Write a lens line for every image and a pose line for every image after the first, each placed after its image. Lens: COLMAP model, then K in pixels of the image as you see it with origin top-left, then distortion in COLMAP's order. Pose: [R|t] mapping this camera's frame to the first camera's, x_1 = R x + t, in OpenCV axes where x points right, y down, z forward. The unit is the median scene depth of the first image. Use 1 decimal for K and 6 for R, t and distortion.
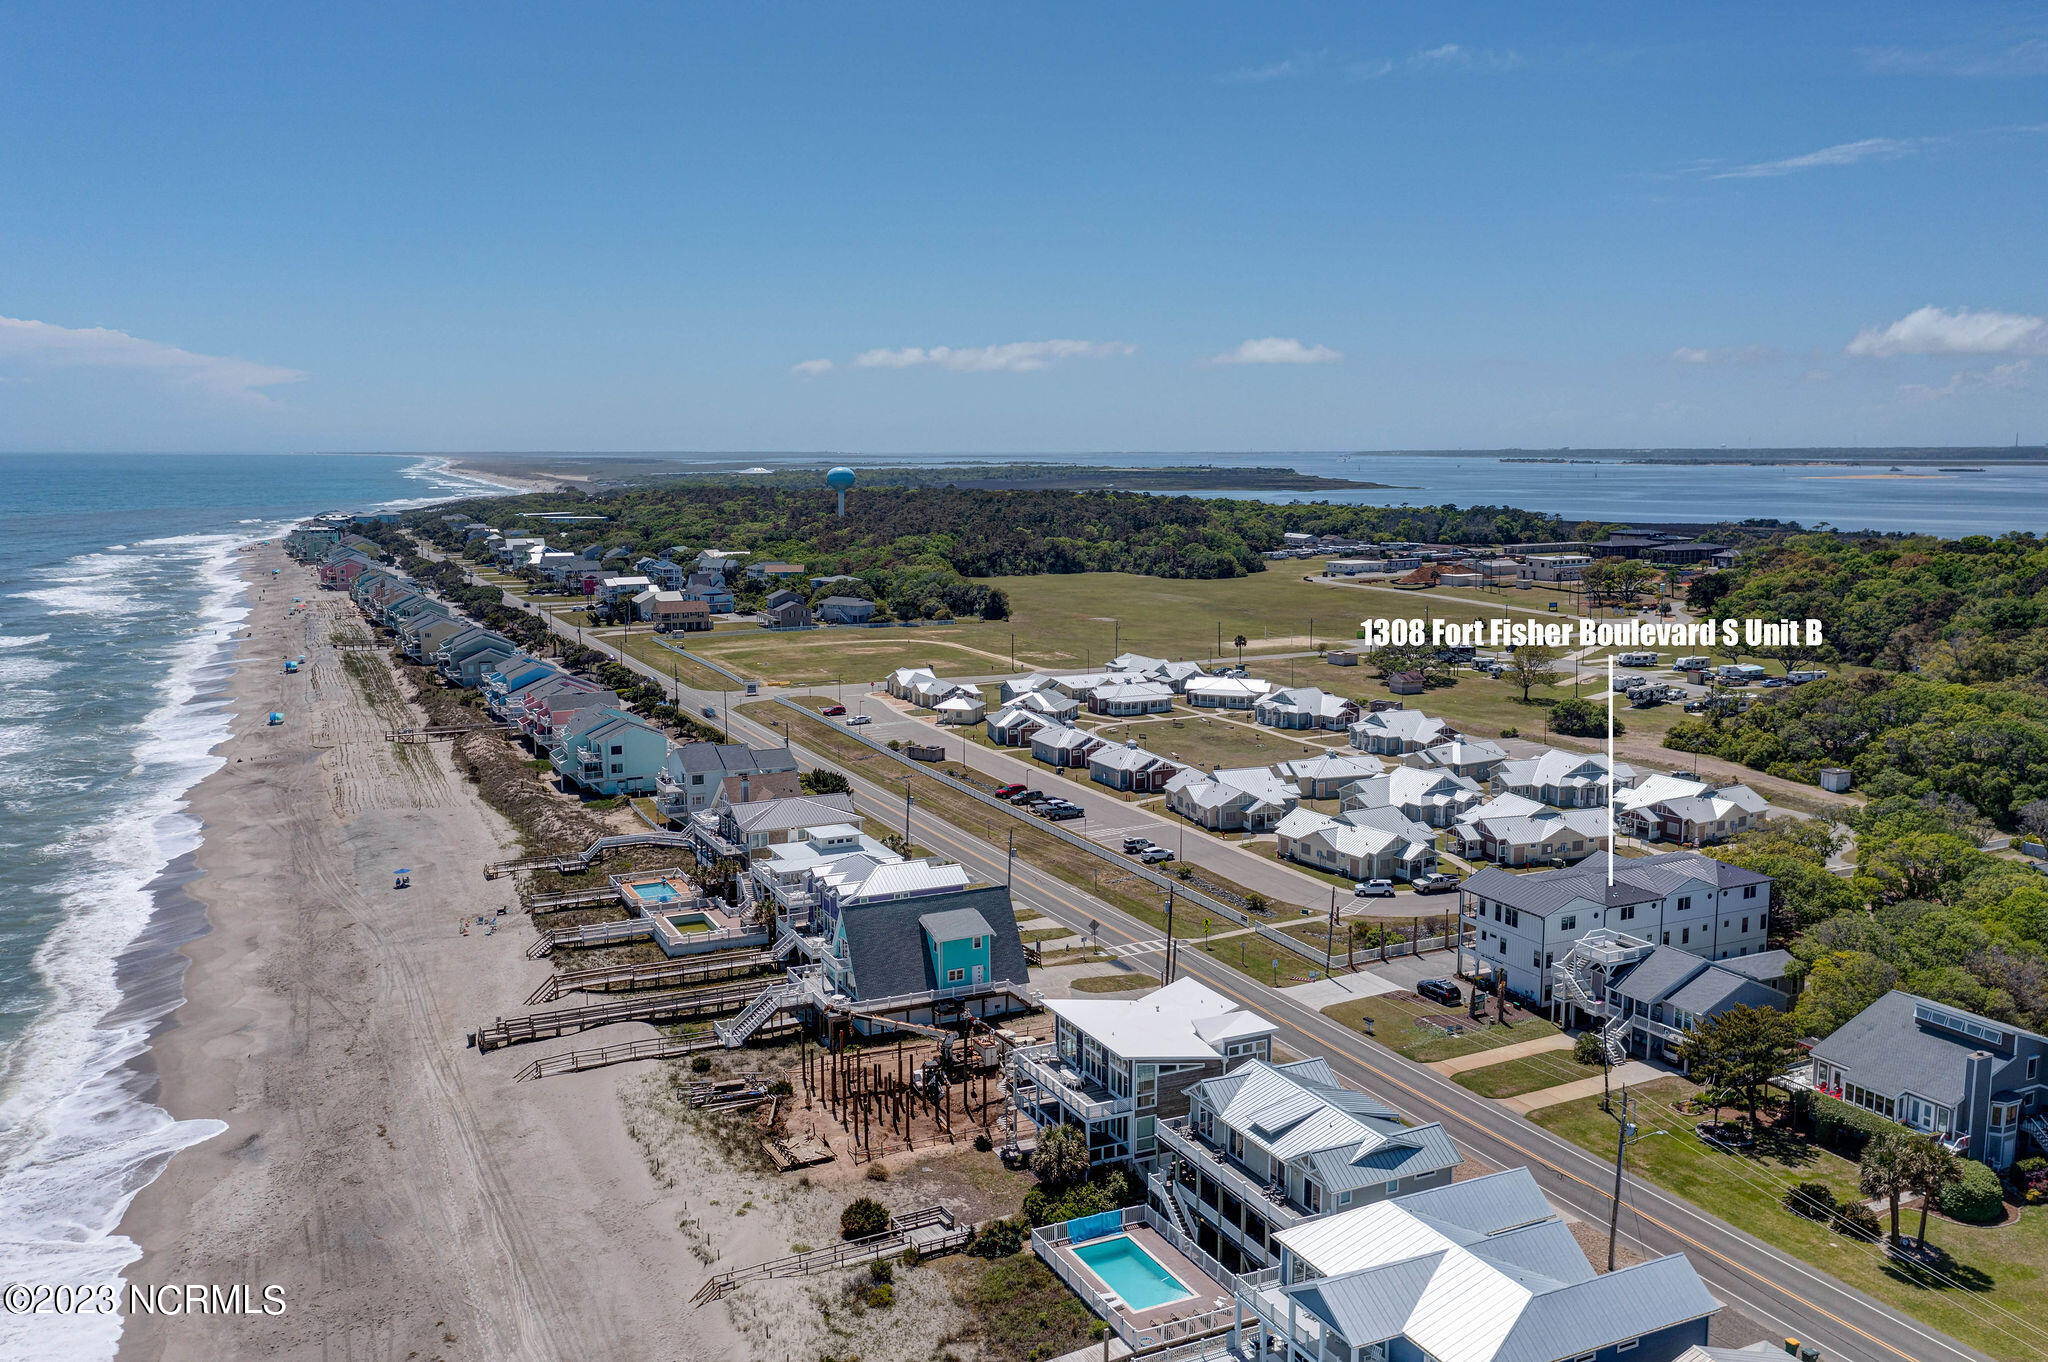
lens RADIAL K [[1659.4, 0, 1014.9], [0, 1659.4, 683.4], [0, 0, 1]] dist [-0.002160, -0.002046]
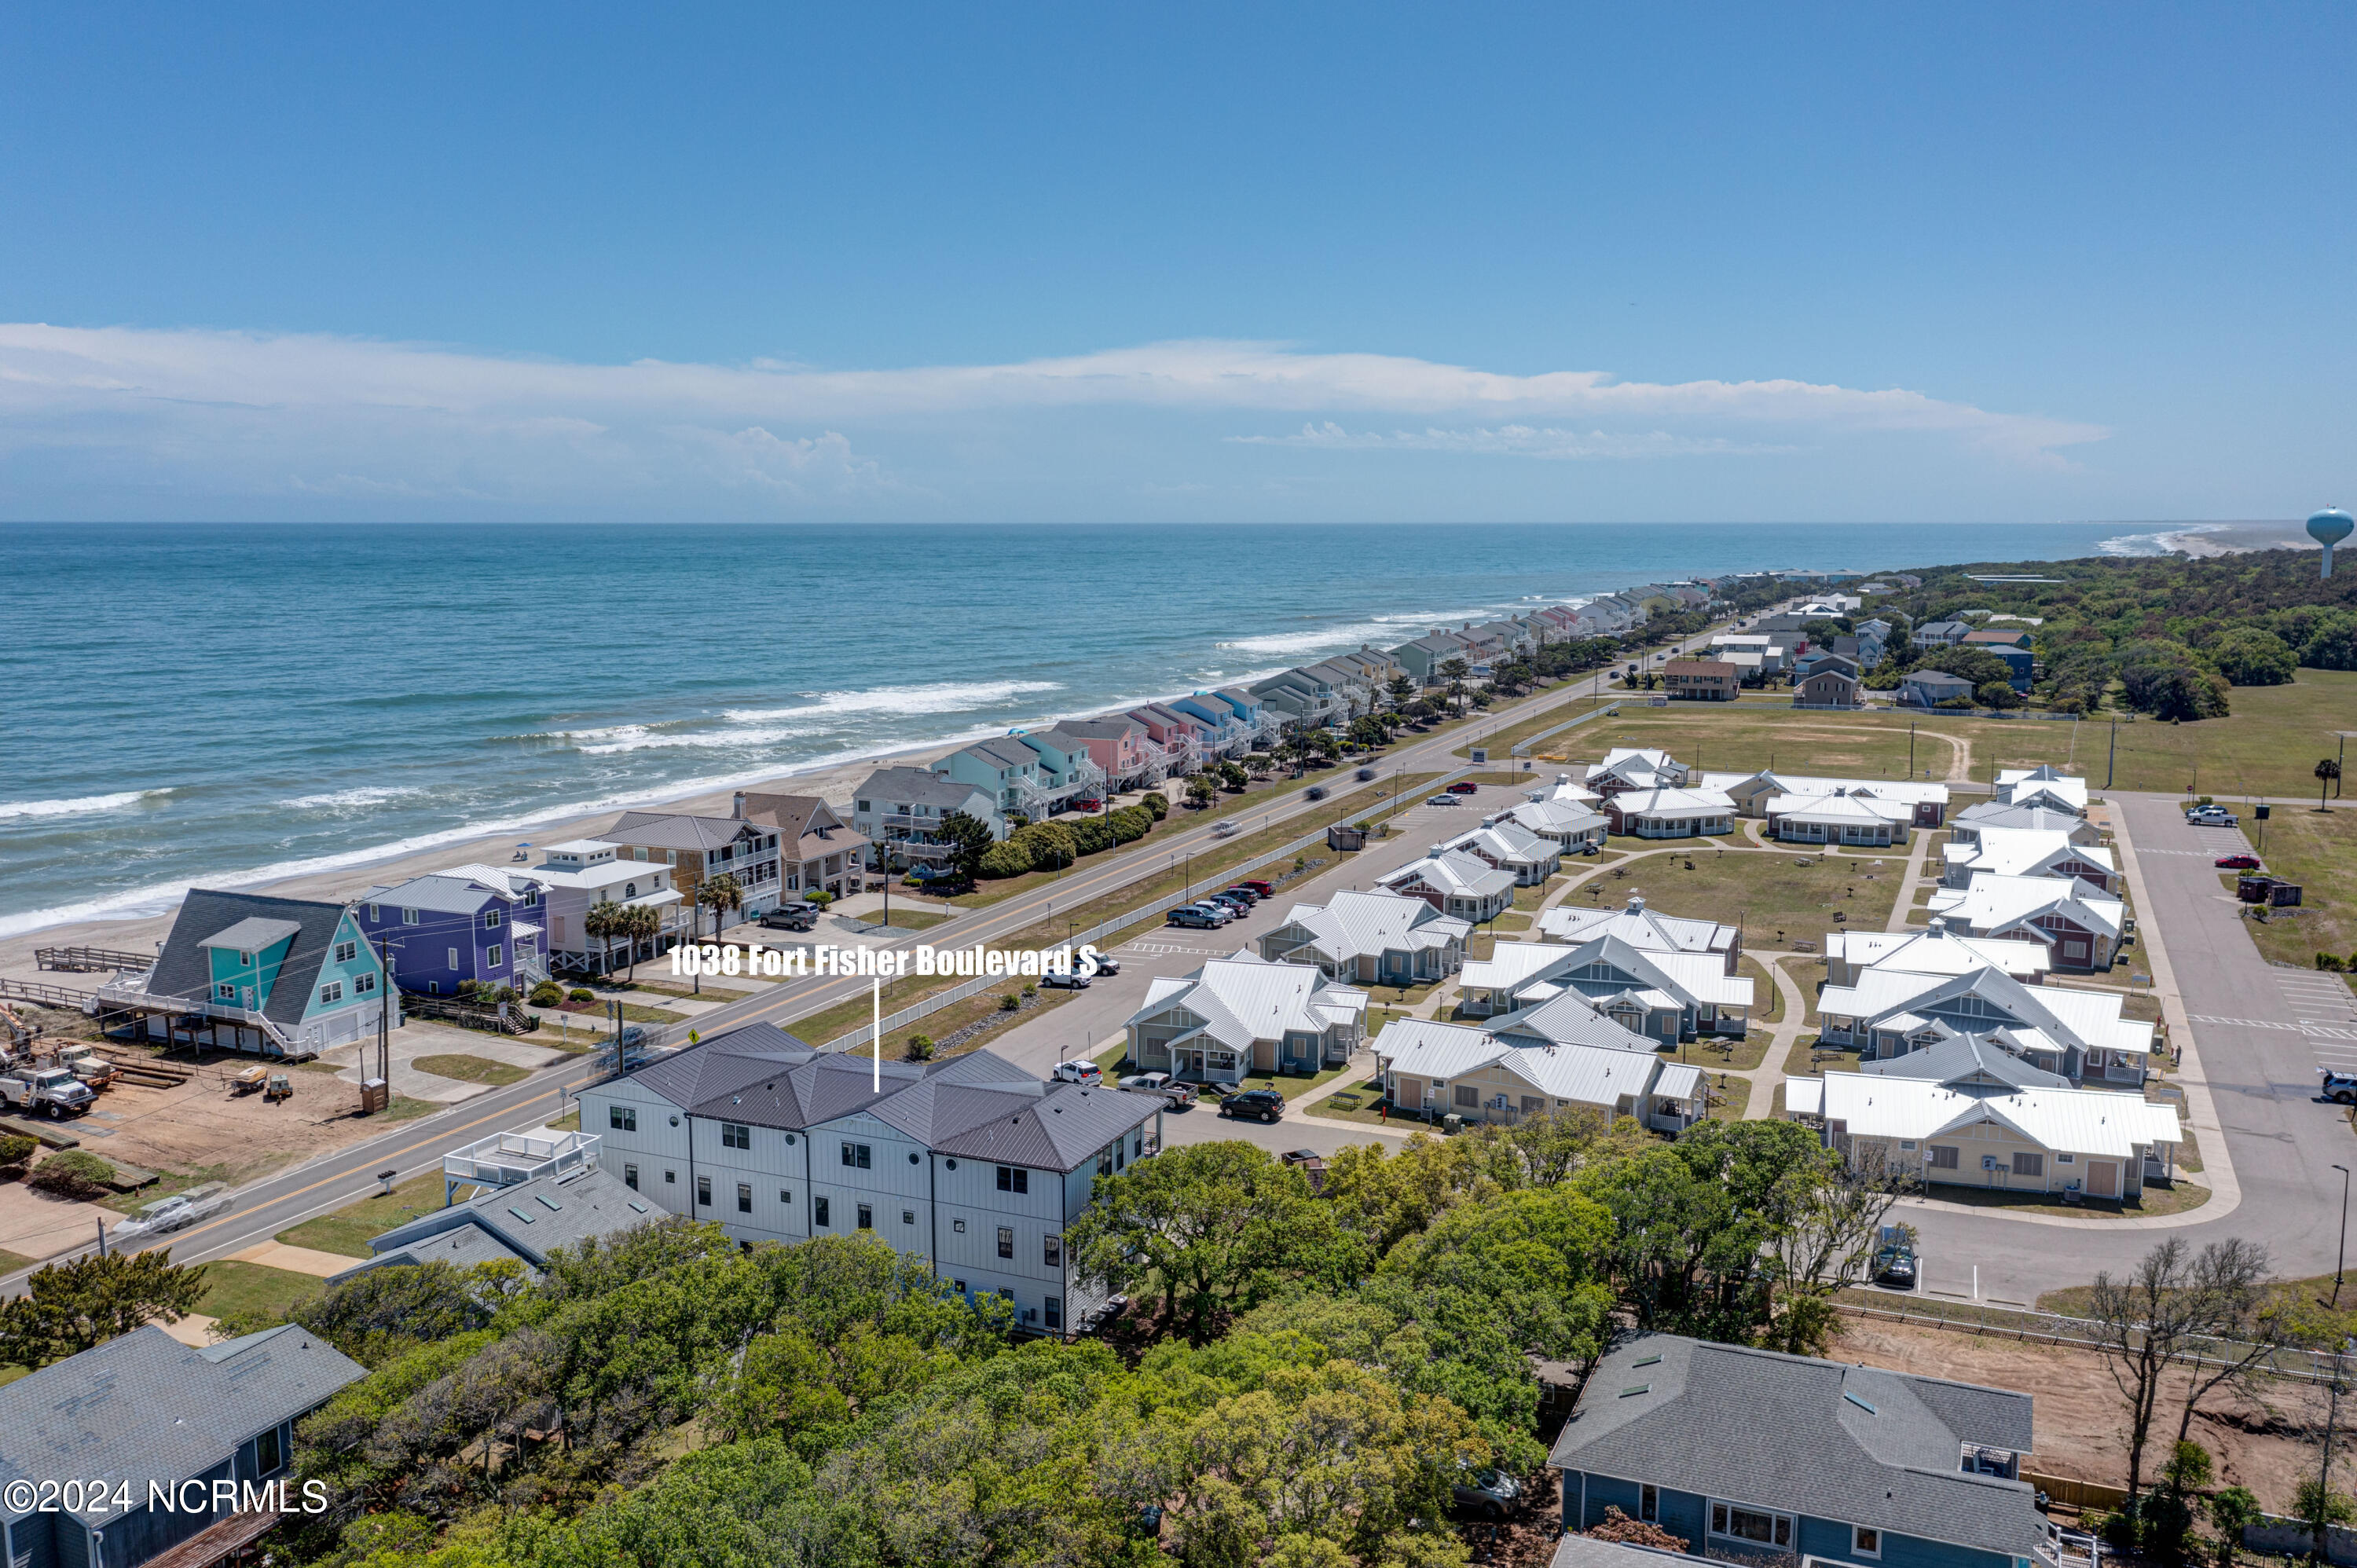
lens RADIAL K [[1898.1, 0, 1147.8], [0, 1898.1, 769.4], [0, 0, 1]] dist [-0.011580, 0.011018]
pose [[0.635152, 0.097904, -0.766157, 0.672957], [-0.105993, 0.993598, 0.039099, -0.014661], [0.765080, 0.056374, 0.641463, 0.511864]]
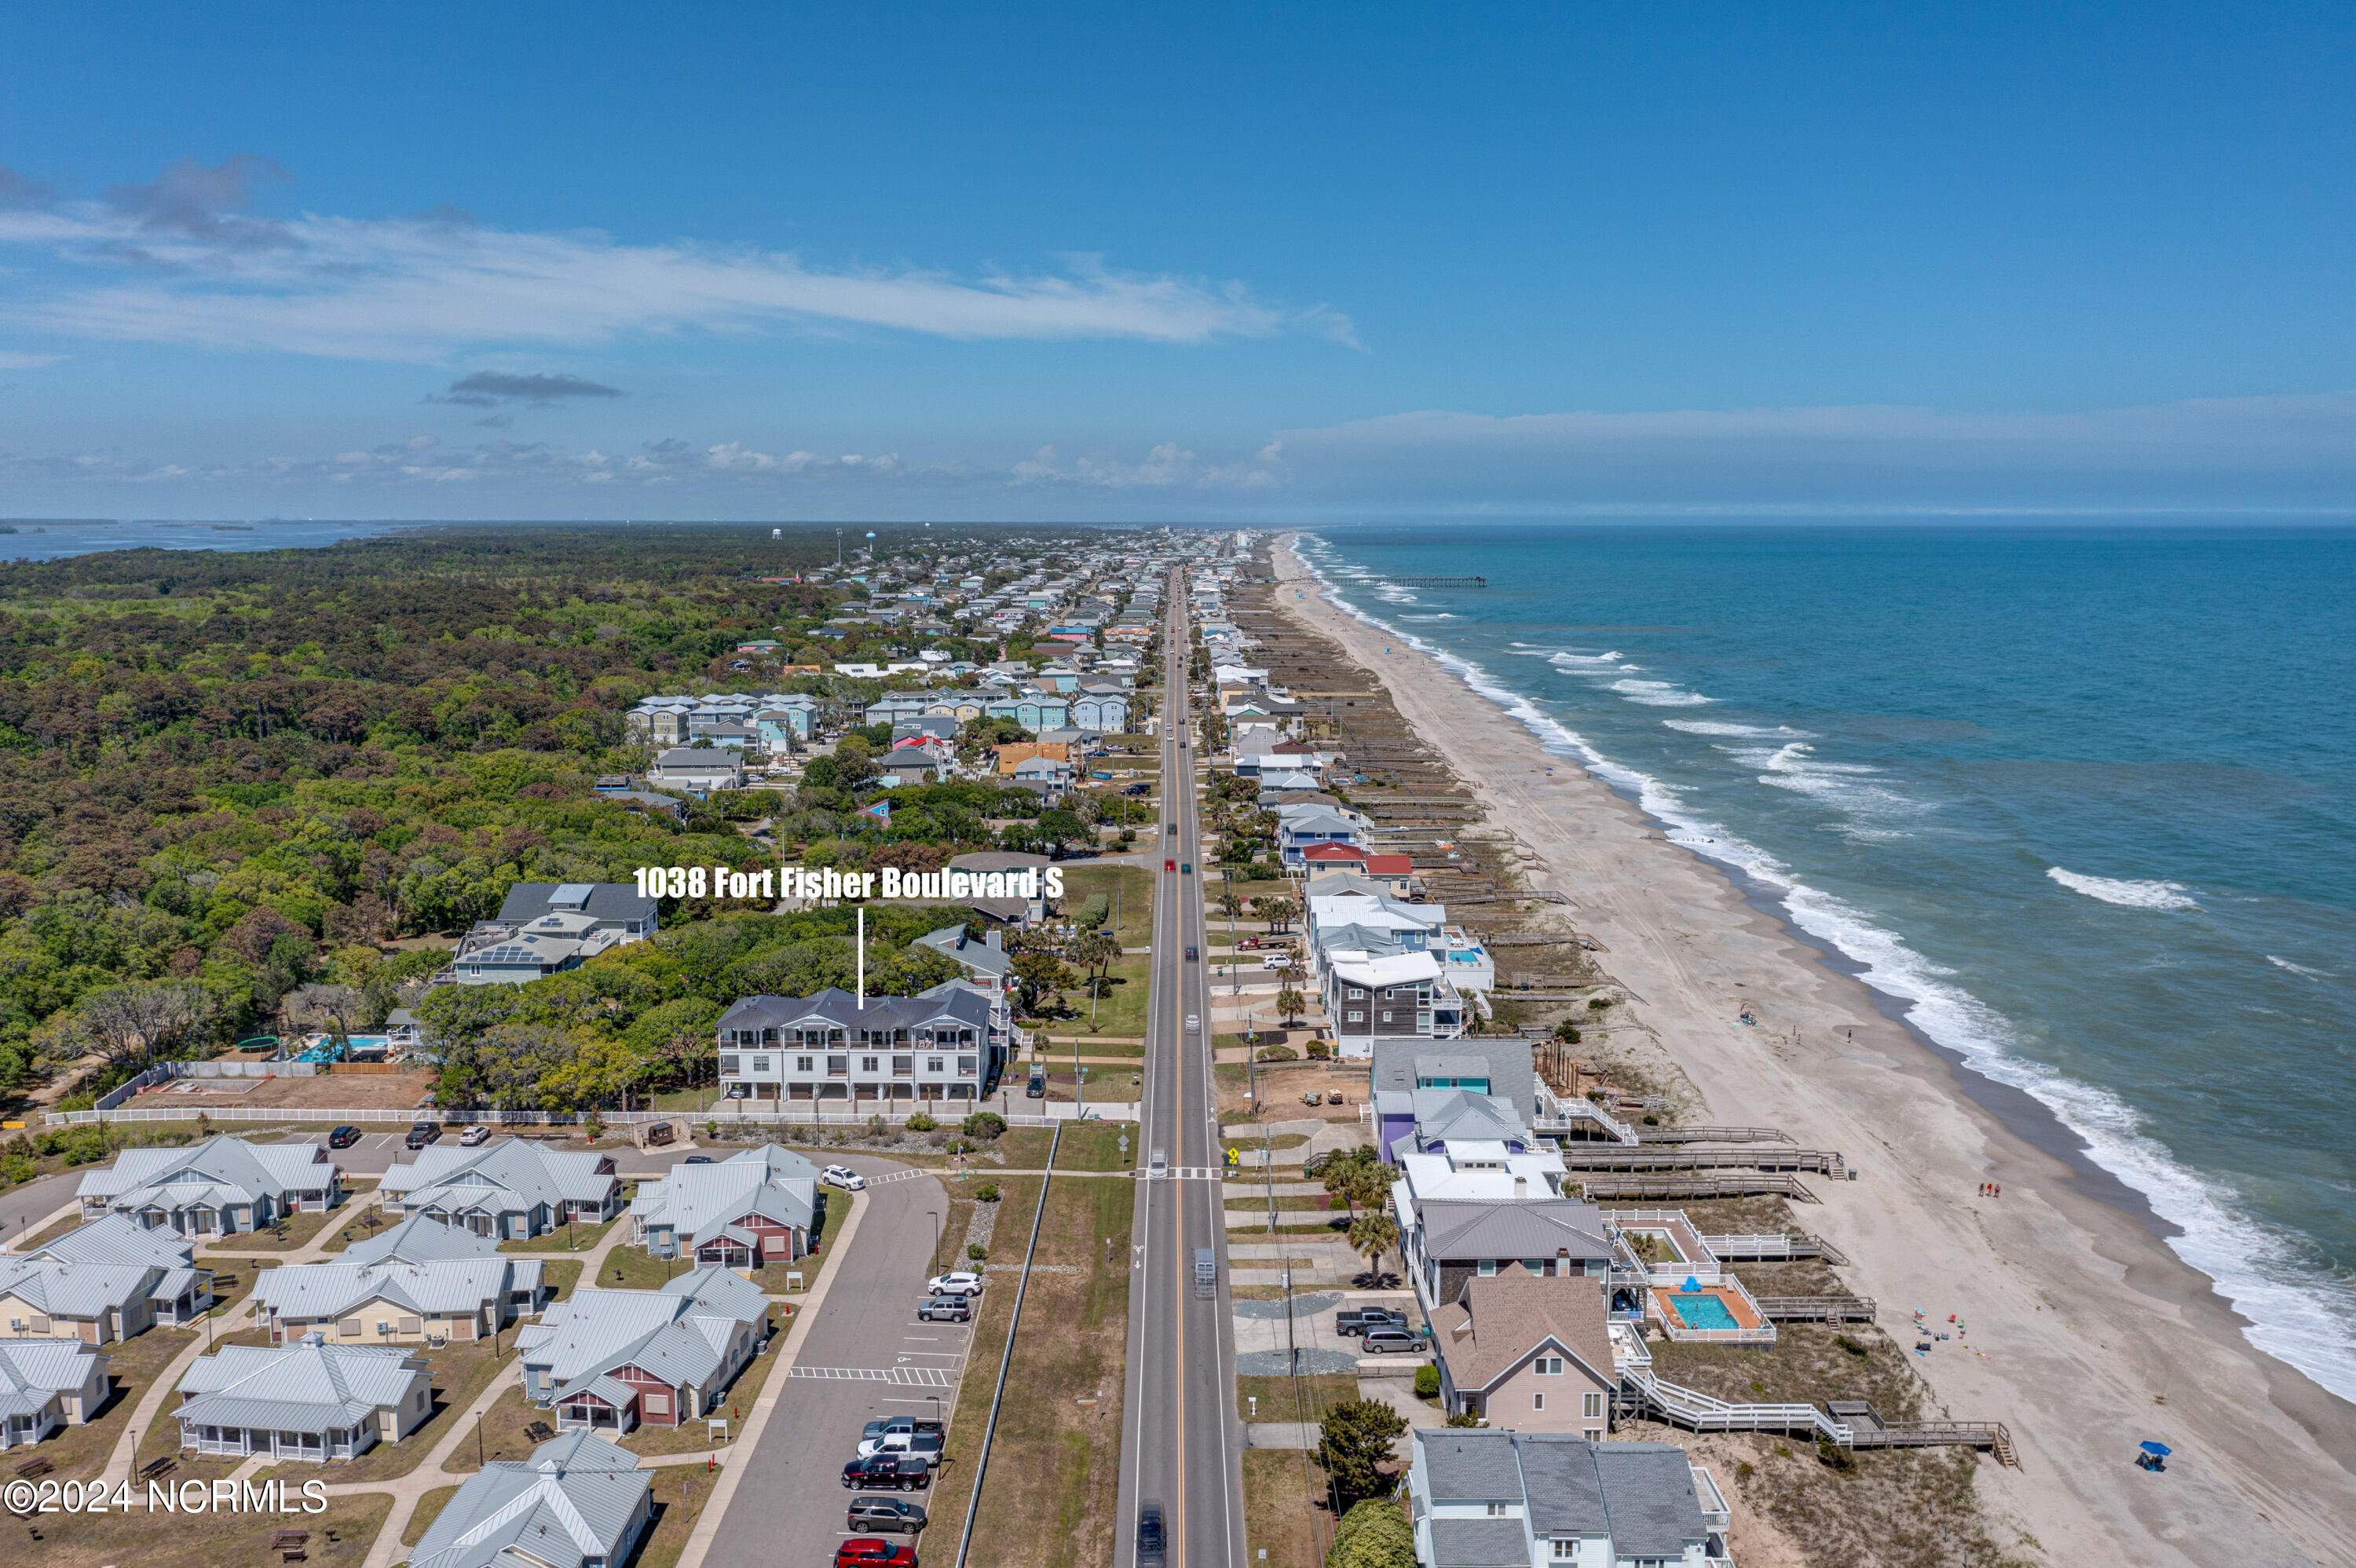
lens RADIAL K [[1908.8, 0, 1167.5], [0, 1908.8, 786.7], [0, 0, 1]] dist [-0.002160, -0.002046]
pose [[-0.899604, -0.056240, 0.433070, -0.308734], [0.065825, 0.962880, 0.261780, -0.282390], [-0.431717, 0.264005, -0.862509, 1.529602]]
